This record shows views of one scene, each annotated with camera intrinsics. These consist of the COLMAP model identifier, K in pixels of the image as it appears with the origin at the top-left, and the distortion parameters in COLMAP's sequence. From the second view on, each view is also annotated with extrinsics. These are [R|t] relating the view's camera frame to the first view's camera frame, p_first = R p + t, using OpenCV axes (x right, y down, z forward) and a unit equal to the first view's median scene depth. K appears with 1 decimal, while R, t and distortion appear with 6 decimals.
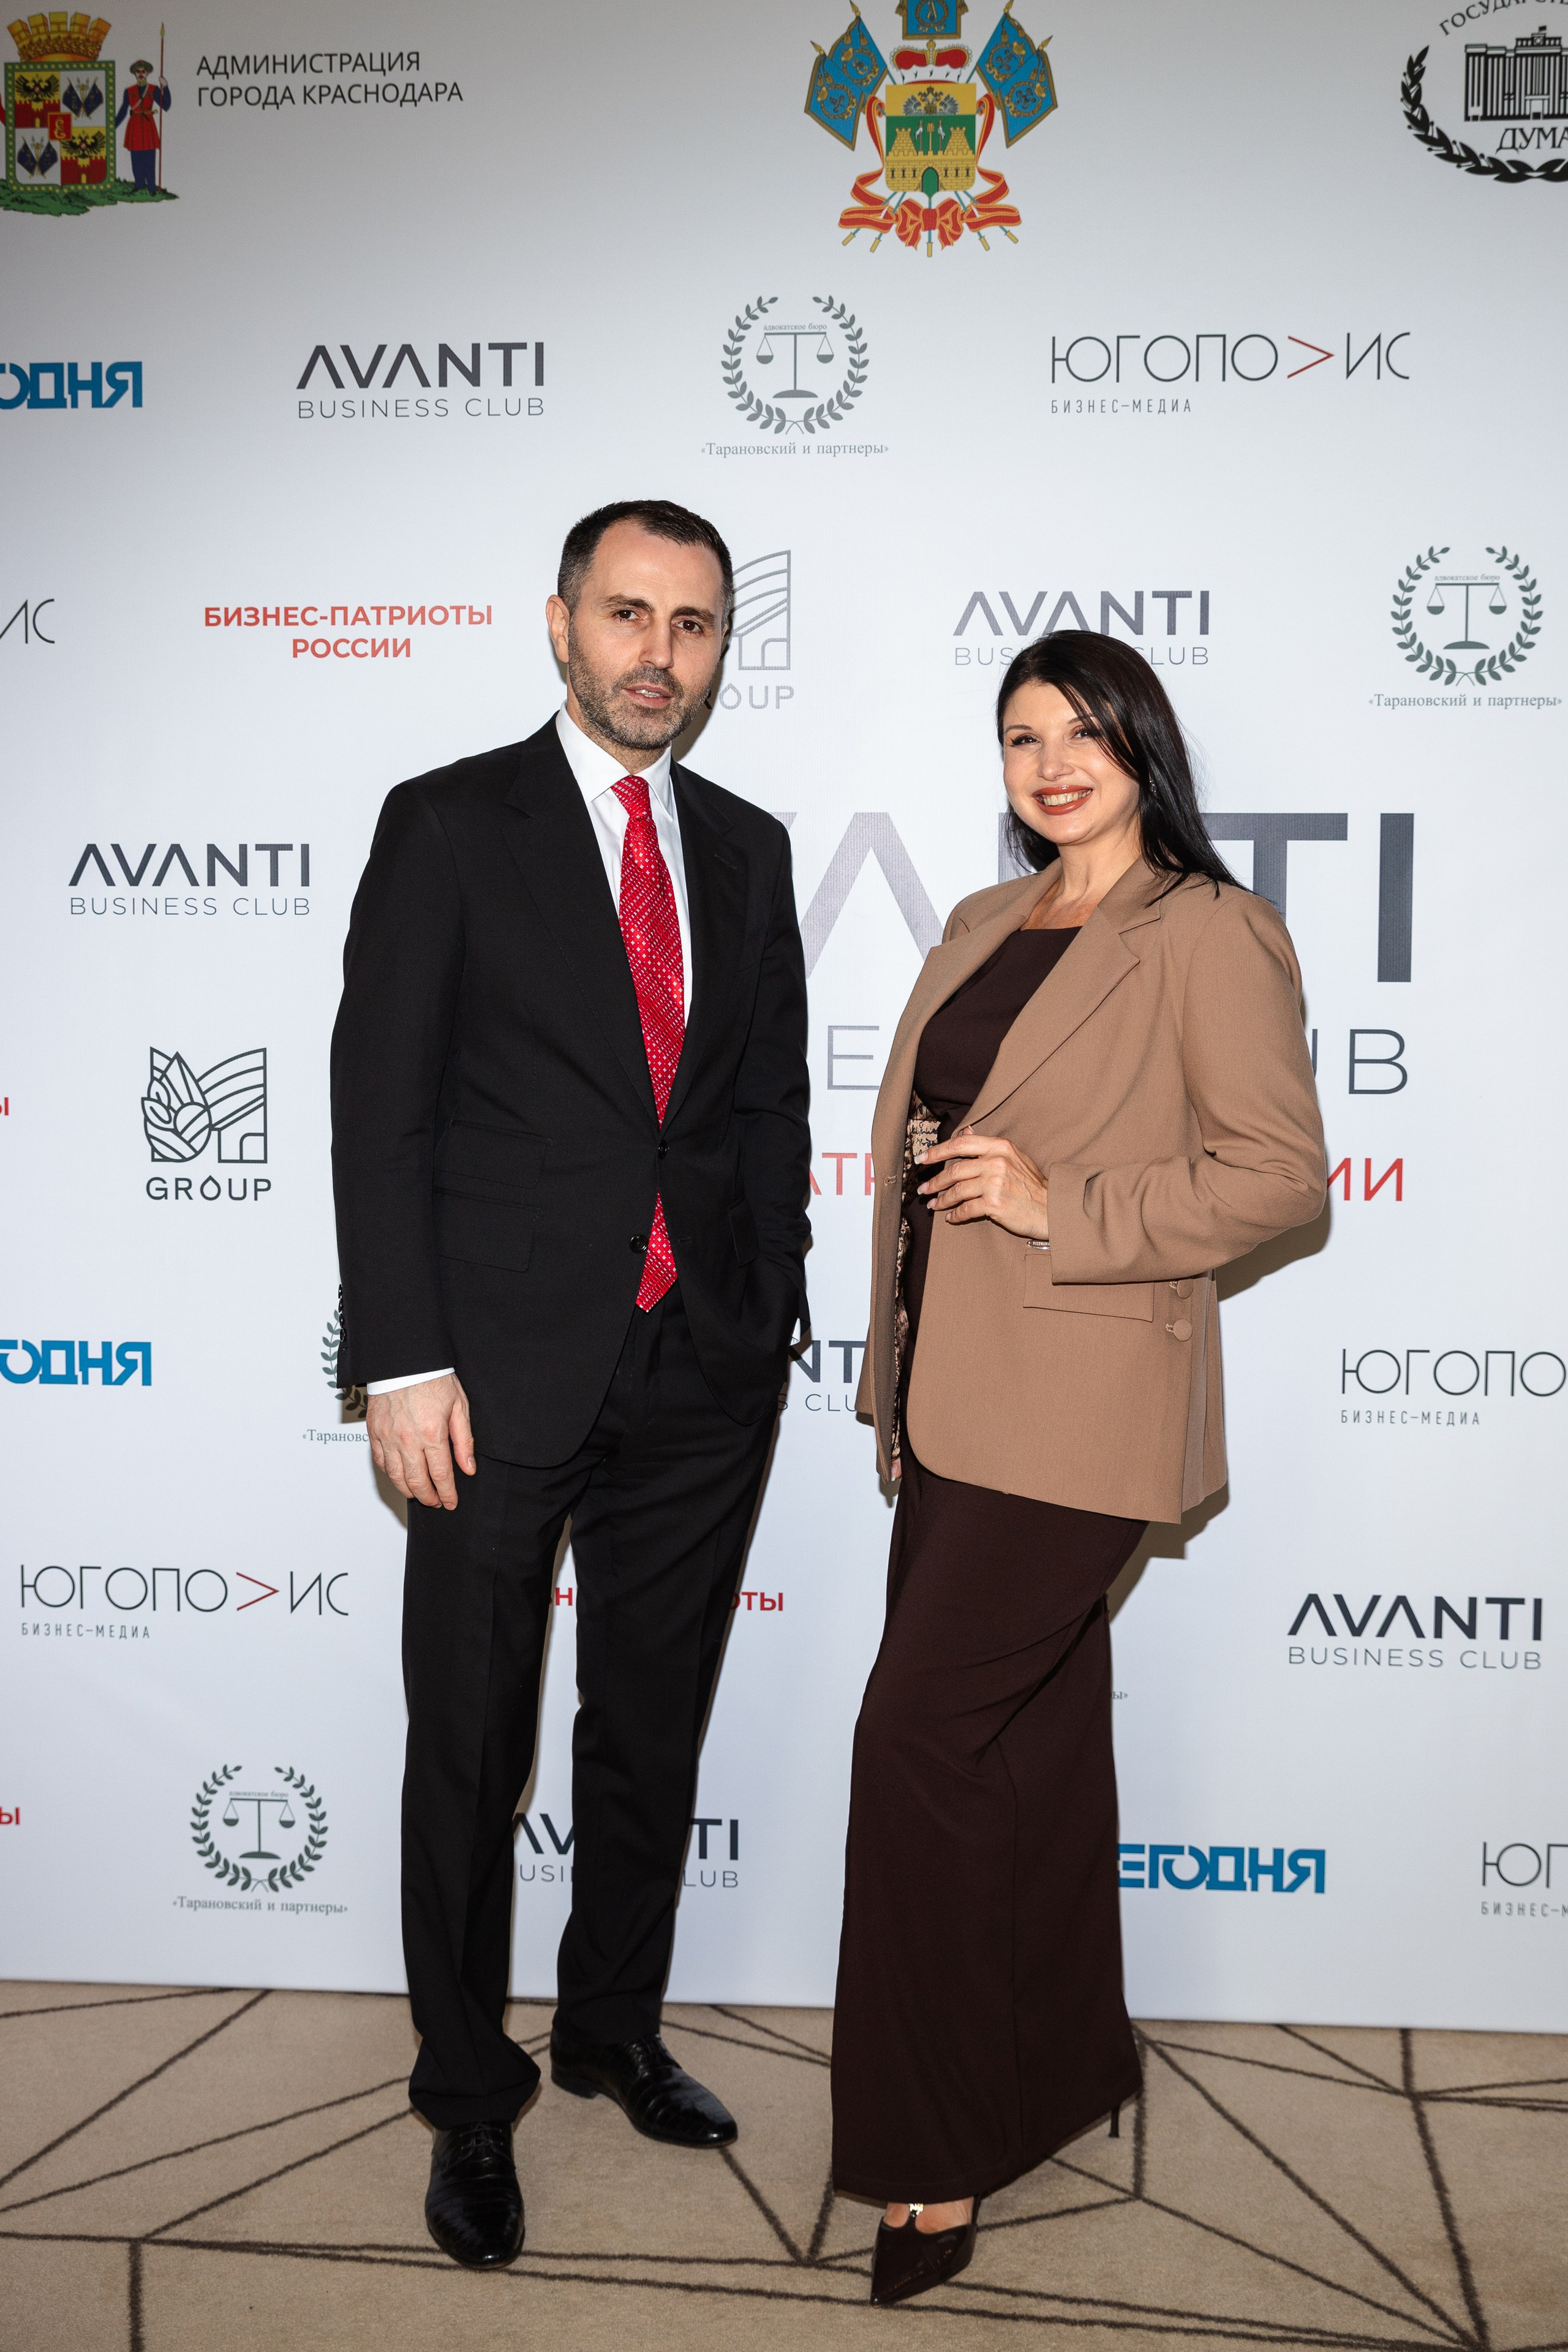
lens RADIAL K [[2419.0, 0, 672.2], [0, 2419.0, 1046.8], [0, 0, 1]] dist [-0.032270, 0.074832]
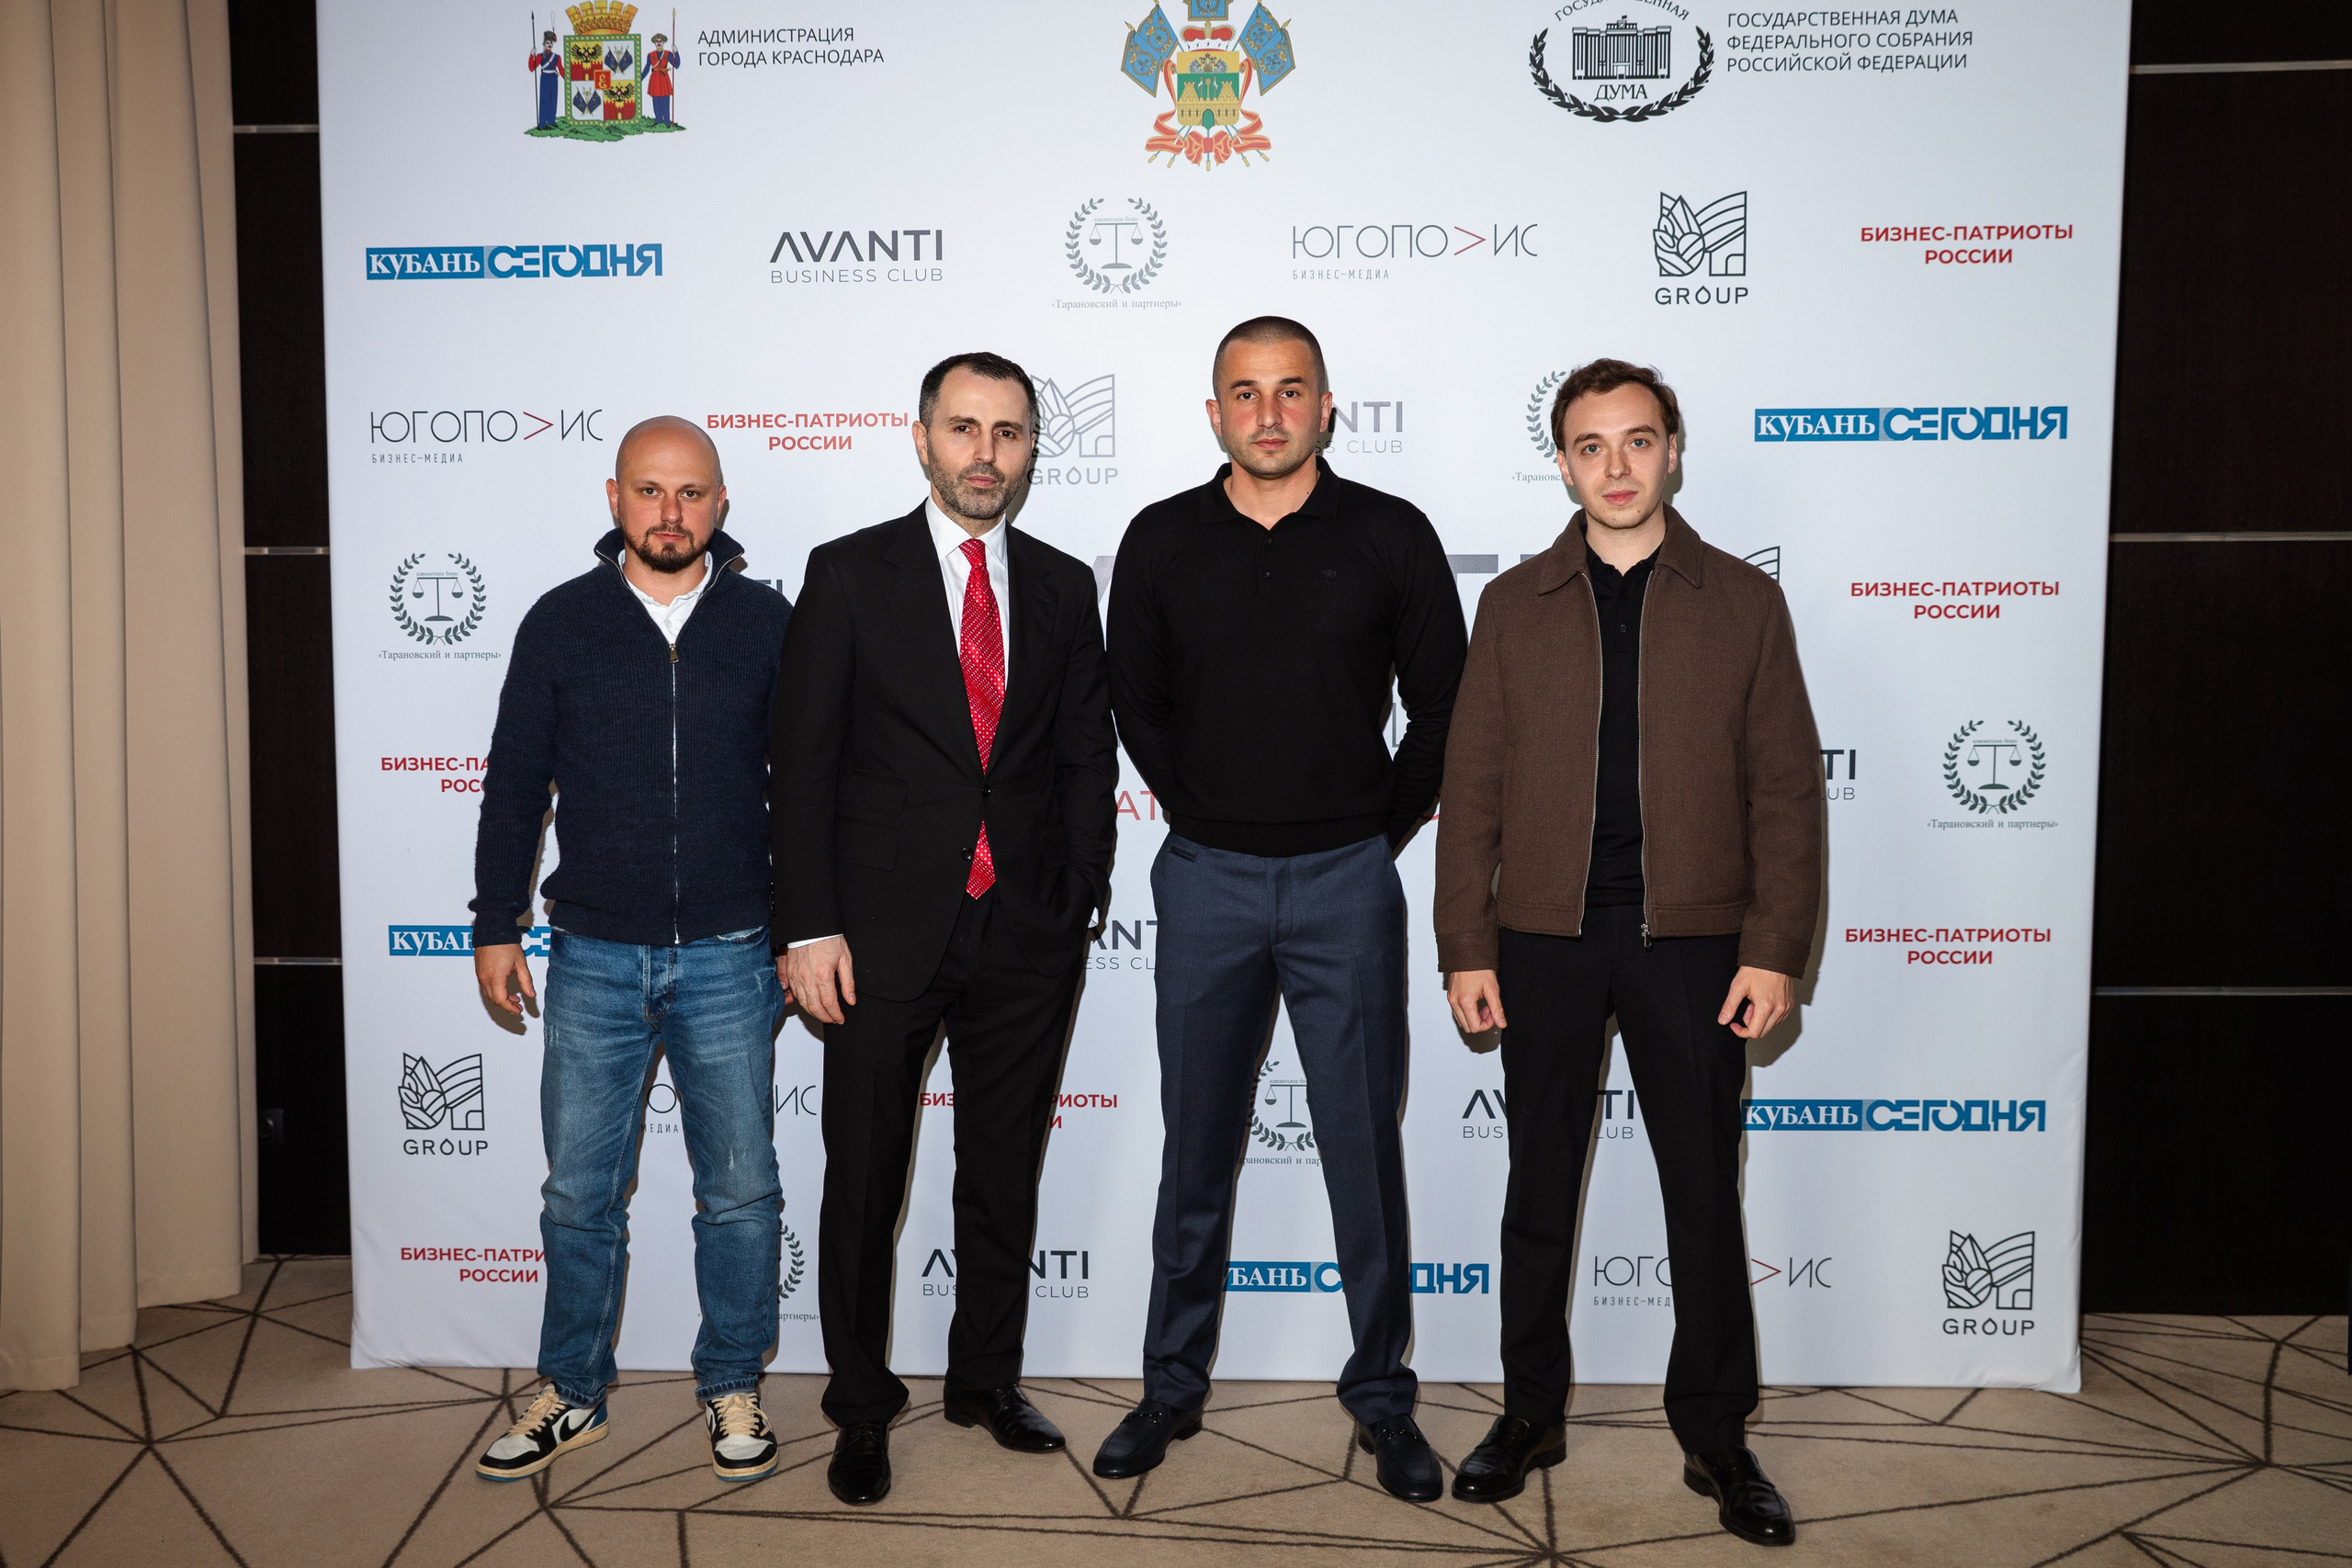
lens RADIAL K [[2009.7, 0, 1136.6], [0, 2009.7, 777.4], [0, 0, 1]] dist [-0.057196, 0.091679]
pose [[0.999663, -0.008641, 0.024471, 0.031013], [0.007928, 0.999545, 0.029099, 0.000708], [-0.024711, -0.028895, 0.999277, -0.206213]]
